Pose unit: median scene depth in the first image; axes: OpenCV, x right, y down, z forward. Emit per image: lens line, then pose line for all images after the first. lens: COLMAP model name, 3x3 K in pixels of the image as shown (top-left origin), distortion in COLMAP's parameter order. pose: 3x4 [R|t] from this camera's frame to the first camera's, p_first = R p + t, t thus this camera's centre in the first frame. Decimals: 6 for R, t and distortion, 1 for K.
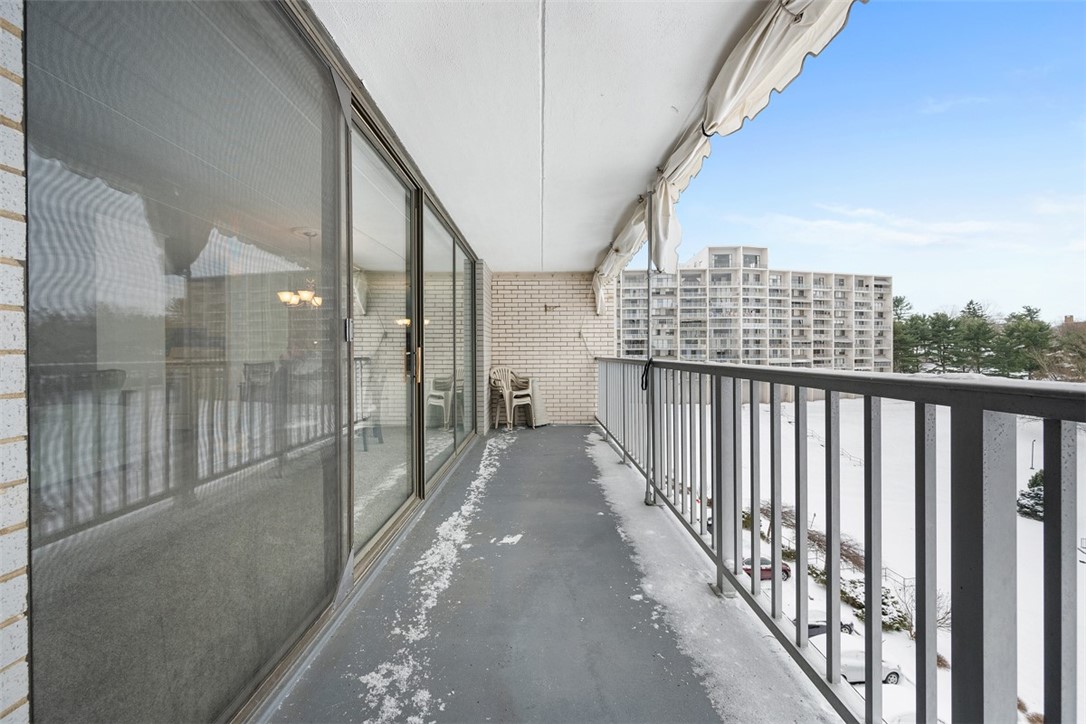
lens RADIAL K [[427.9, 0, 544.2], [0, 427.9, 354.8], [0, 0, 1]] dist [-0.001208, -0.000936]
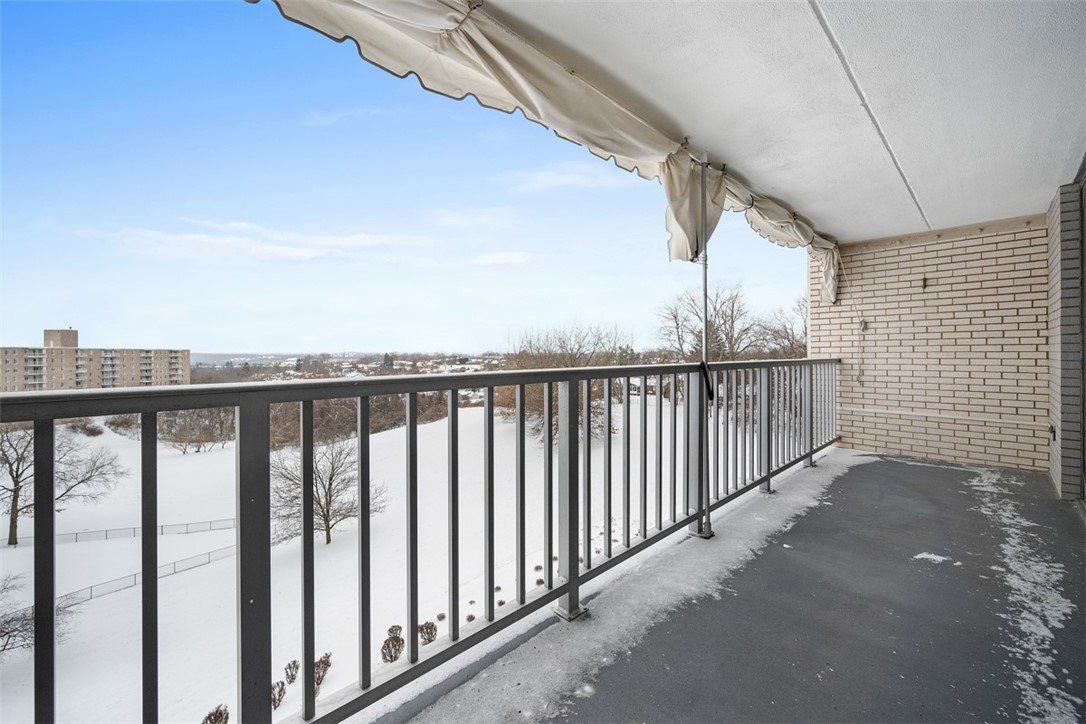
lens RADIAL K [[427.9, 0, 543.6], [0, 427.9, 359.1], [0, 0, 1]] dist [-0.001208, -0.000936]
pose [[-0.684853, -0.002854, 0.728676, -0.172183], [0.010375, 0.999853, 0.013667, -0.011470], [-0.728607, 0.016920, -0.684723, 2.198618]]
